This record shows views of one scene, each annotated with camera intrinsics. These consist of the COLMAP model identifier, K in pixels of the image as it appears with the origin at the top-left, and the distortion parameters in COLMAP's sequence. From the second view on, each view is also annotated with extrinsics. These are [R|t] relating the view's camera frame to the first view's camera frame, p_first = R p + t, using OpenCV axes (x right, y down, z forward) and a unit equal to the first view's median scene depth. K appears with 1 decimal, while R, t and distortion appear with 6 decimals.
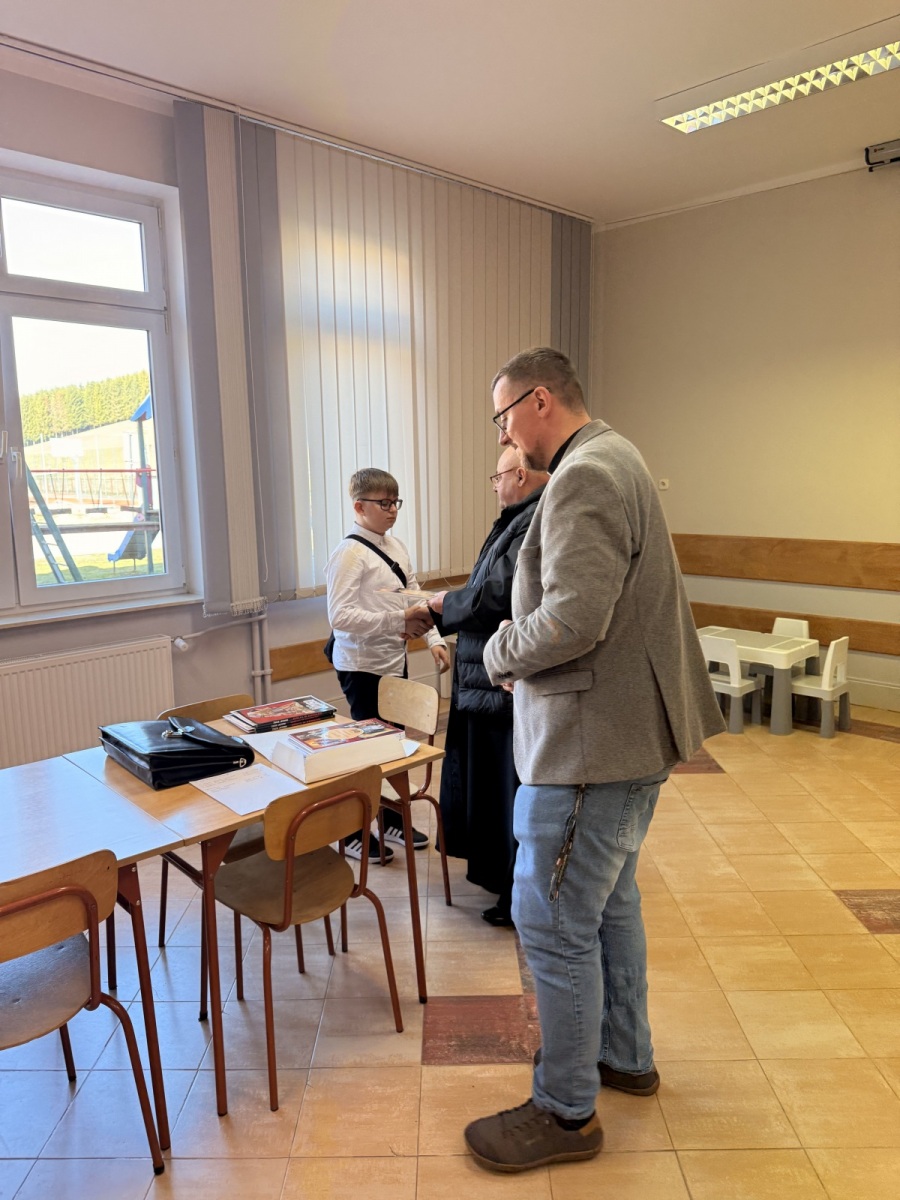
lens RADIAL K [[848.3, 0, 448.1], [0, 848.3, 597.1], [0, 0, 1]] dist [0.028264, -0.037720]
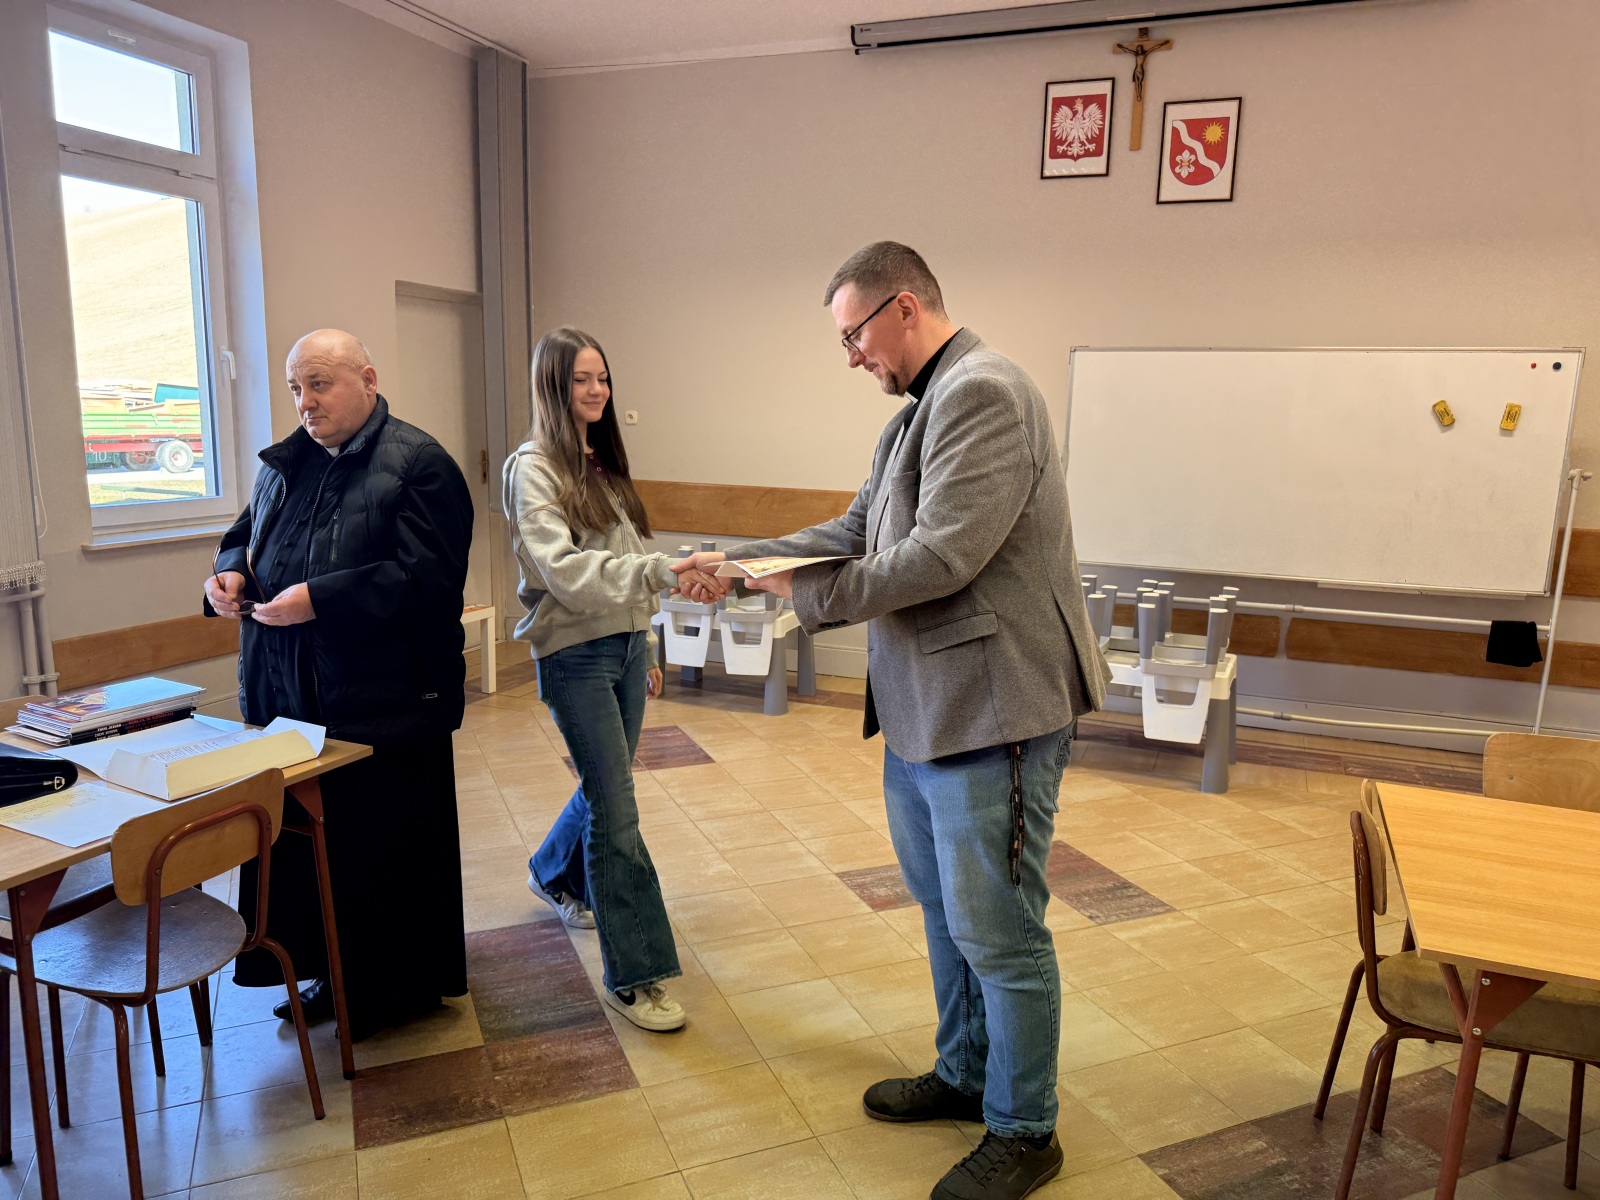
lens RADIAL K [[1131.0, 0, 805.6], [0, 1131.0, 614.1], [0, 0, 1]] dist [0.028264, -0.037720]
pose [[0.917044, -0.033866, 0.397344, -0.035416], [0.020430, 0.999069, 0.037999, 0.025836], [-0.398261, -0.026729, 0.916882, -0.060150]]
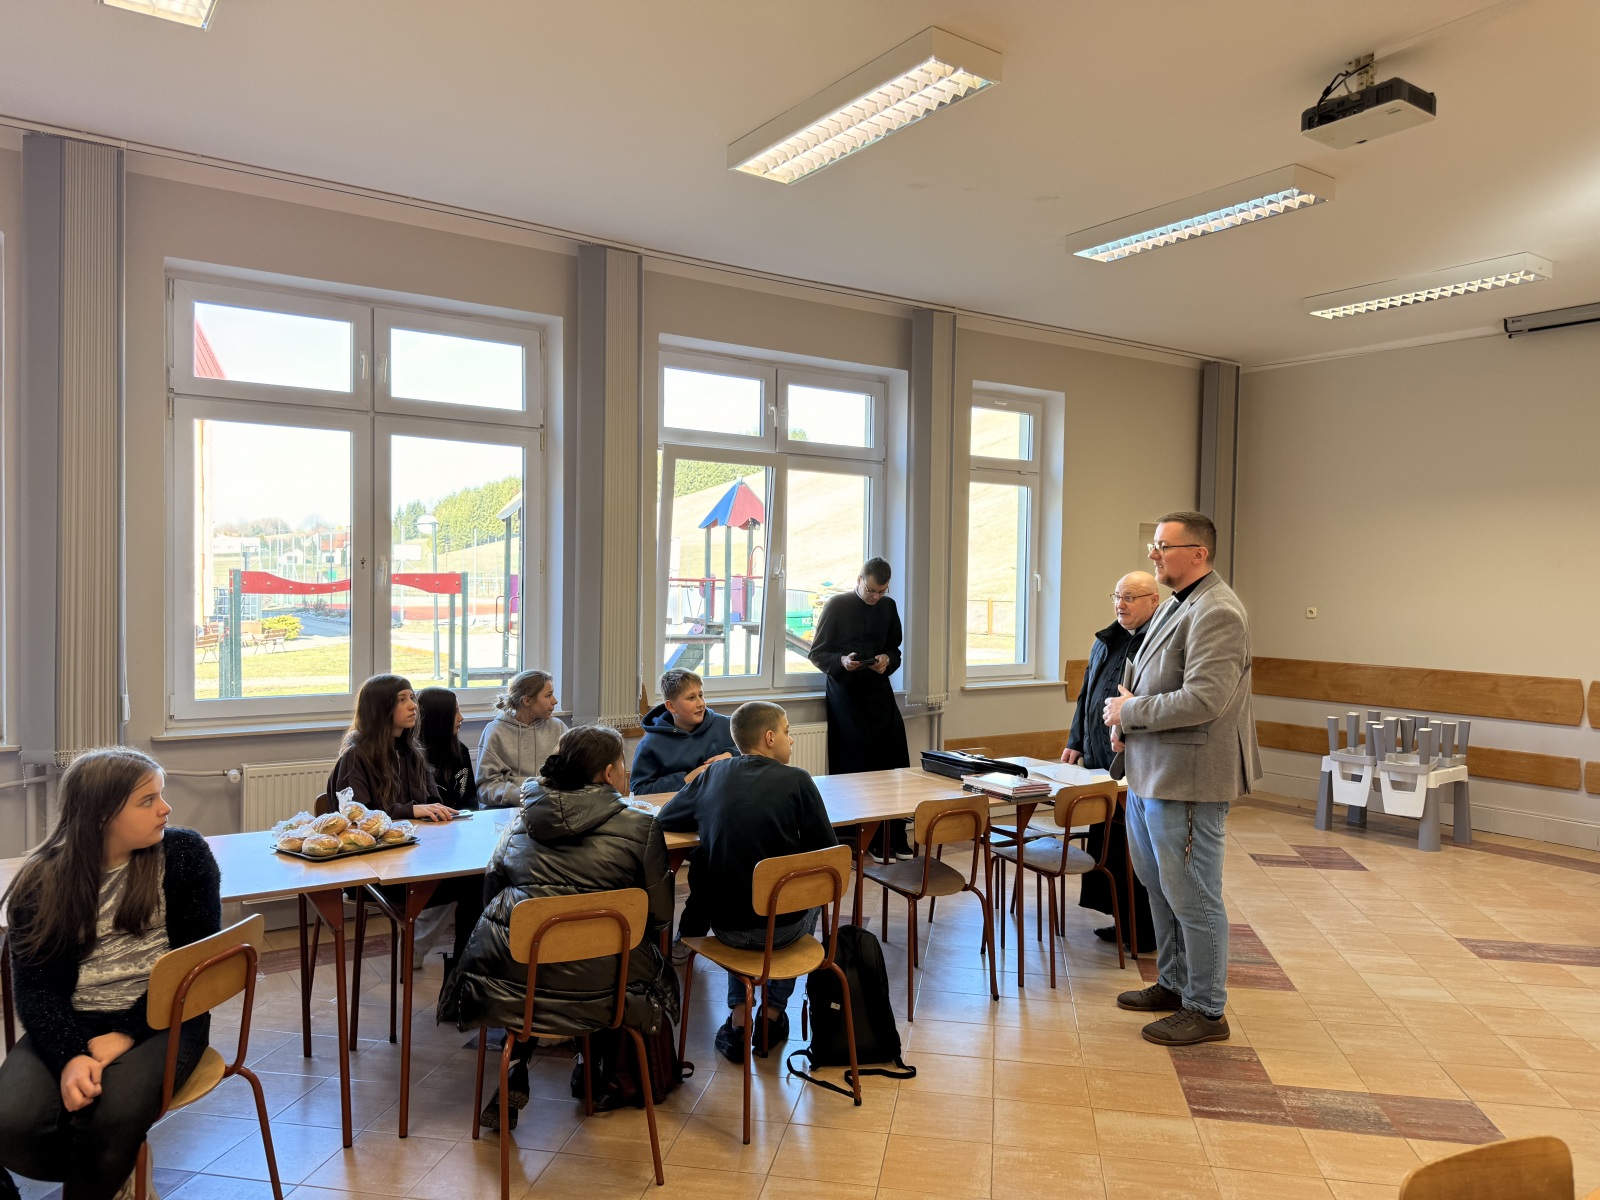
lens RADIAL K [[1131.0, 0, 786.0], [0, 1131.0, 610.6], [0, 0, 1]] dist [0.028264, -0.037720]
pose [[0.983079, 0.035836, -0.179645, -0.222248], [-0.057871, 0.991212, -0.118956, 0.119536], [0.173803, 0.127339, 0.976513, -0.831889]]
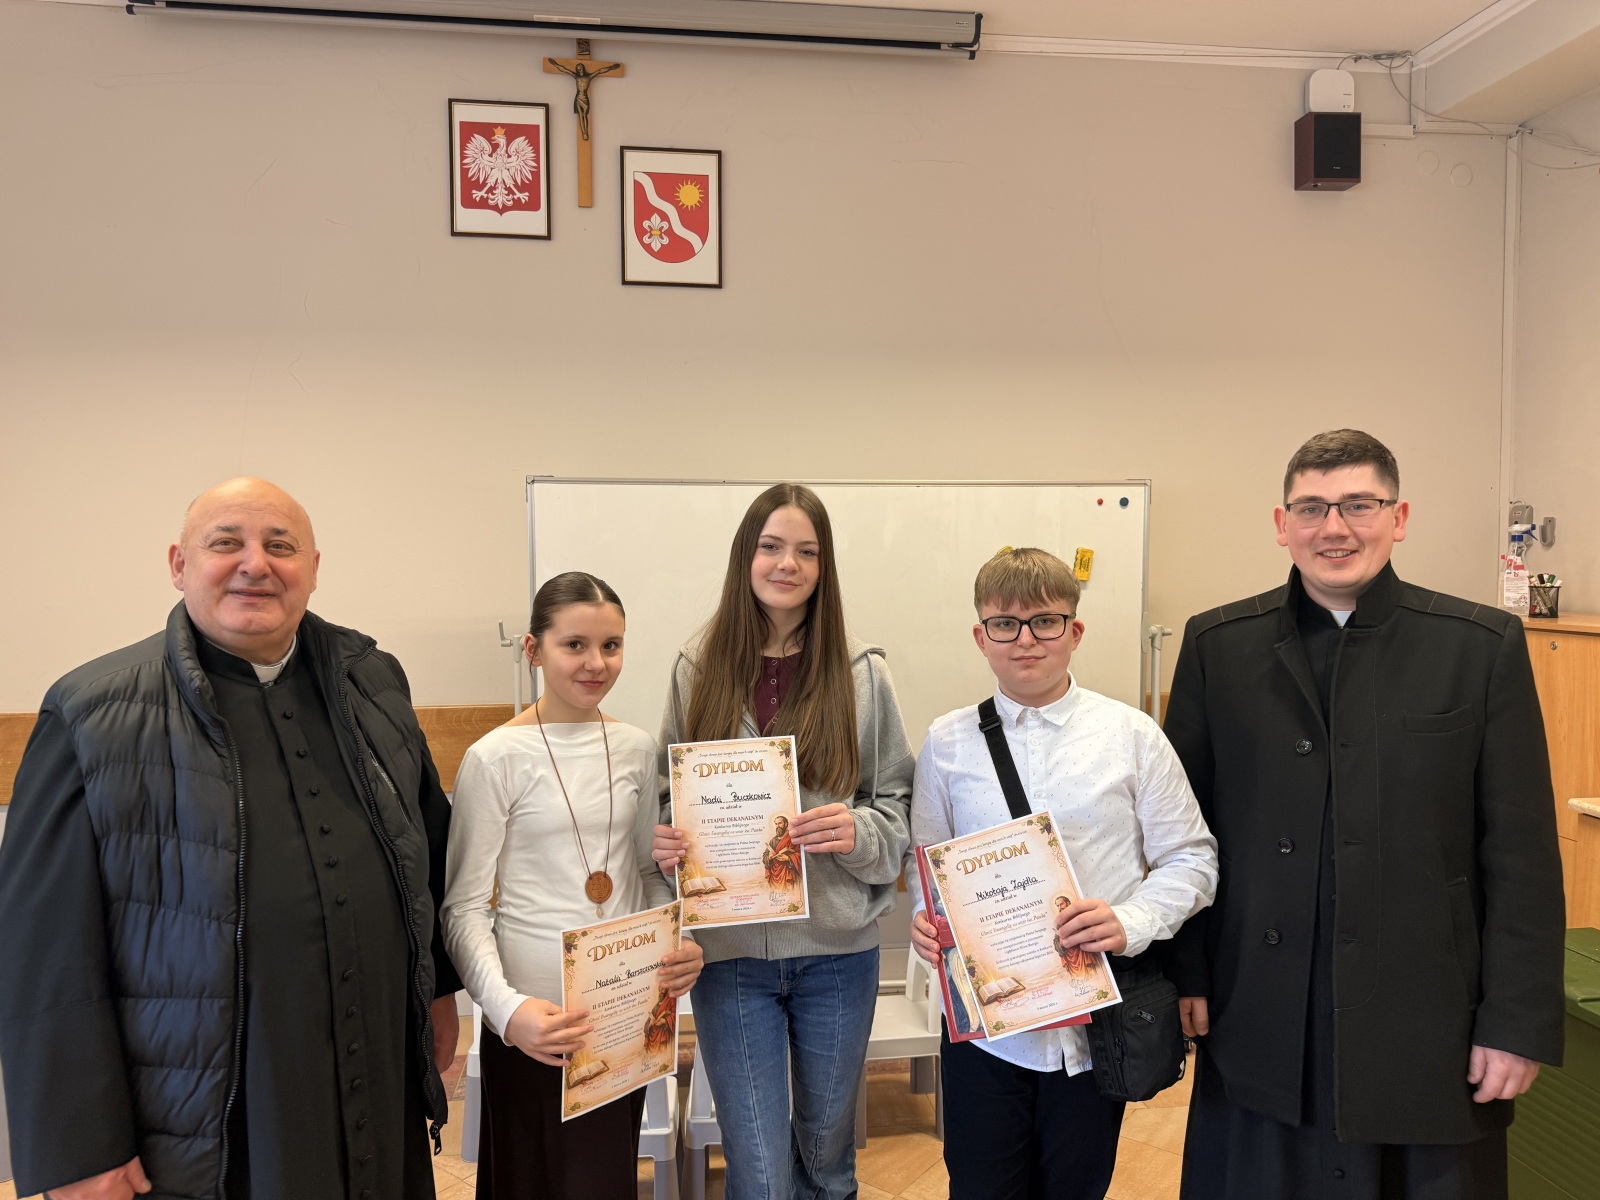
lens RADIAL K [[1131.0, 0, 798.2], [0, 1131.0, 613.3], [0, 0, 1]] dist [0.028264, -0.037720]
pose [[0.598528, -0.026949, 0.800648, 0.260757], [0.112497, 0.992358, -0.050696, -0.074412], [-0.793164, 0.120414, 0.596986, 0.450830]]
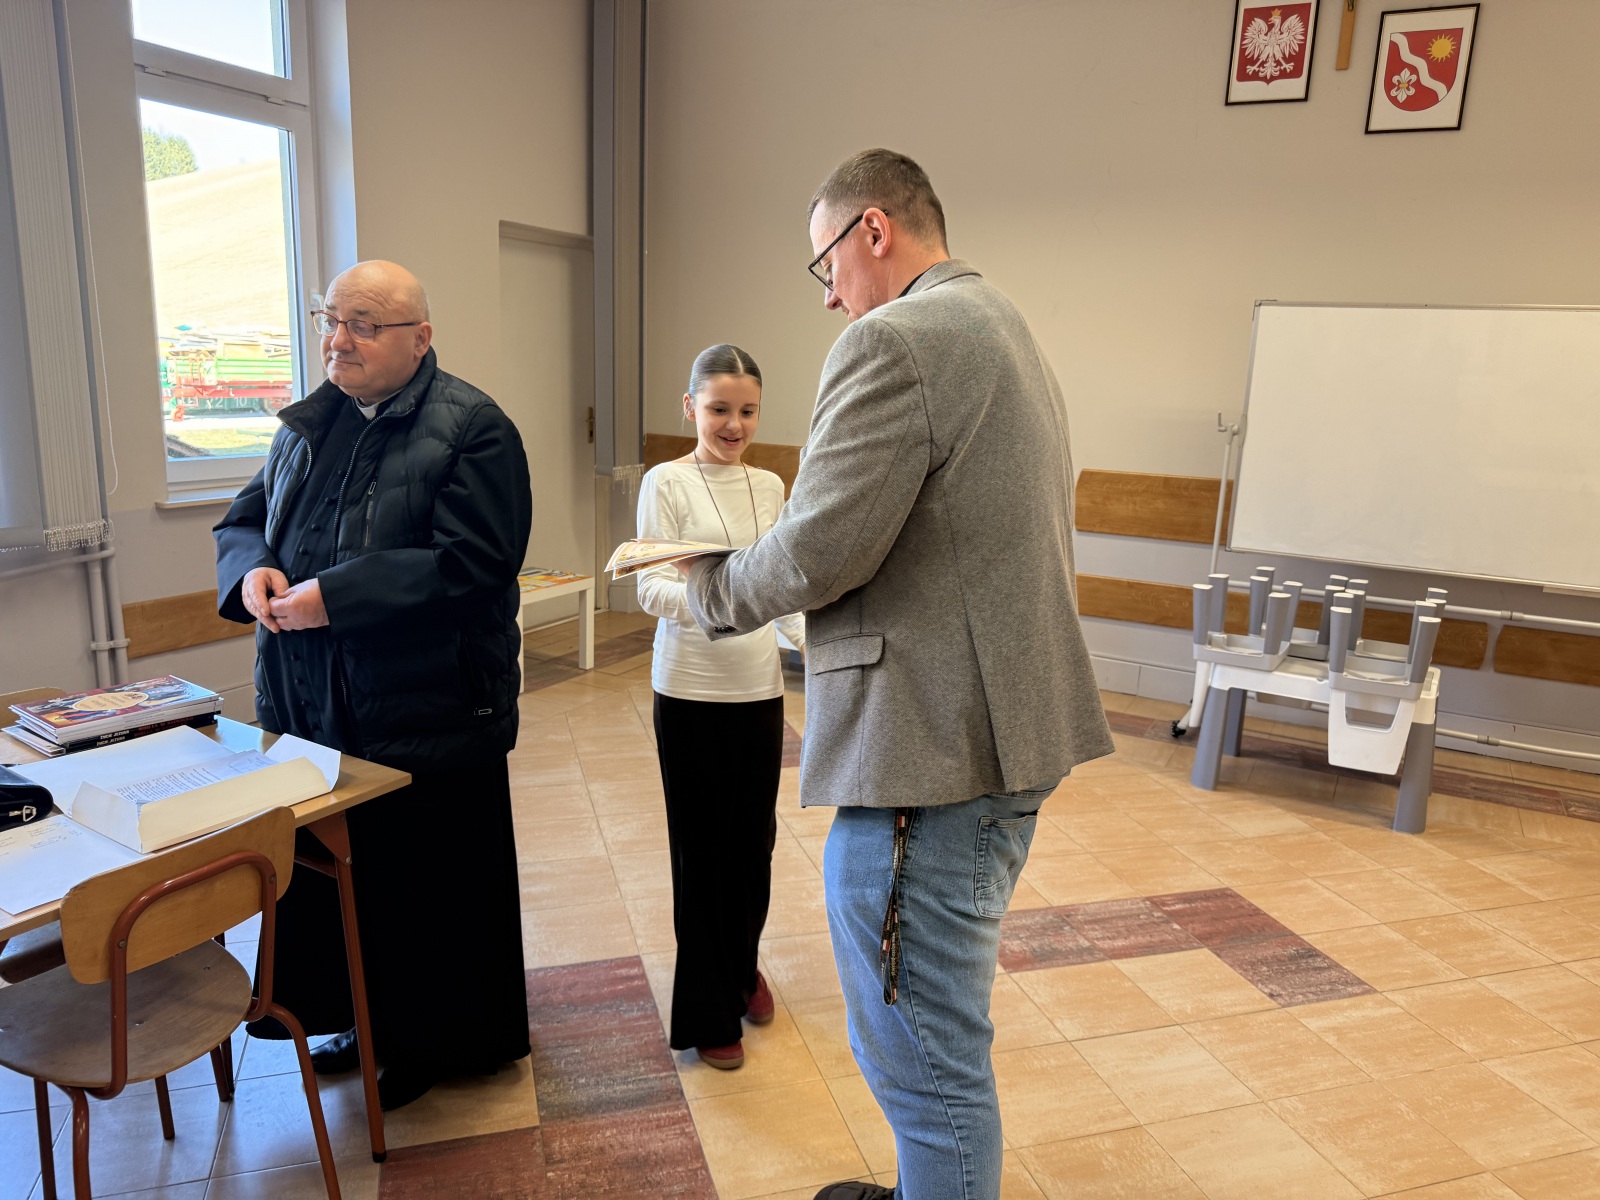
lens RADIAL K [[1131.0, 0, 809.6], [0, 1131.0, 611.0], [0, 0, 1]] dist [0.028264, -0.037720]
pose [[0.952157, -0.010989, 0.305411, 0.017476], [-0.011392, 0.997383, 0.071402, 0.000307], [-0.305396, -0.071466, 0.949540, 0.096601]]
